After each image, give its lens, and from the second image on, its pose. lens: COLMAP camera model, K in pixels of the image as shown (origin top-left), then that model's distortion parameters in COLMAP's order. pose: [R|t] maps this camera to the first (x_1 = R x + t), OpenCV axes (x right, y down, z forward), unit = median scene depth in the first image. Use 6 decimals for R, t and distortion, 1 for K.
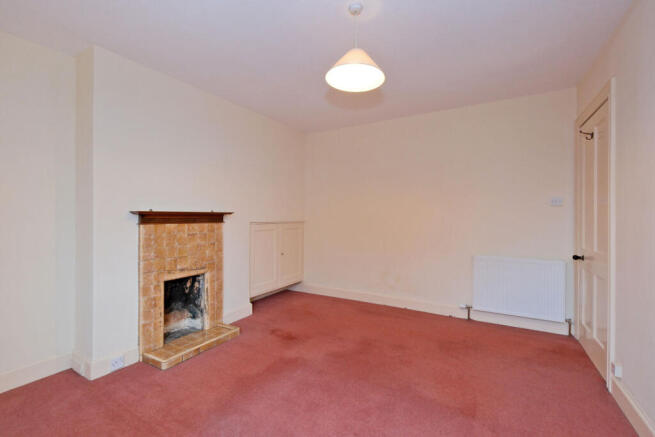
lens RADIAL K [[284.3, 0, 333.8], [0, 284.3, 214.4], [0, 0, 1]] dist [0.002202, 0.000350]
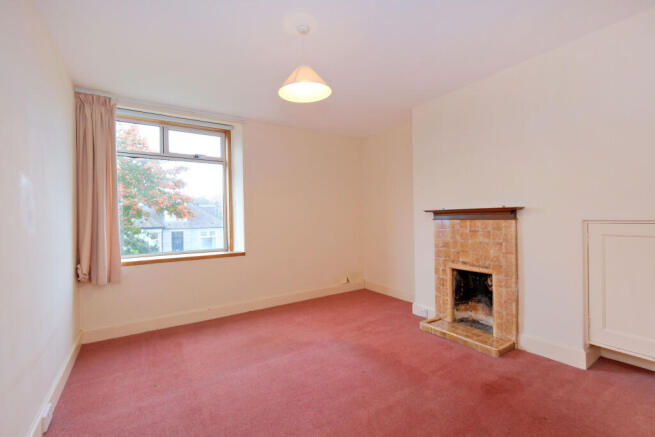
lens RADIAL K [[284.3, 0, 328.2], [0, 284.3, 216.7], [0, 0, 1]] dist [0.002202, 0.000350]
pose [[-0.435418, 0.005209, -0.900214, 0.632633], [0.021528, 0.999758, -0.004628, 0.013488], [0.899971, -0.021395, -0.435424, 0.965973]]
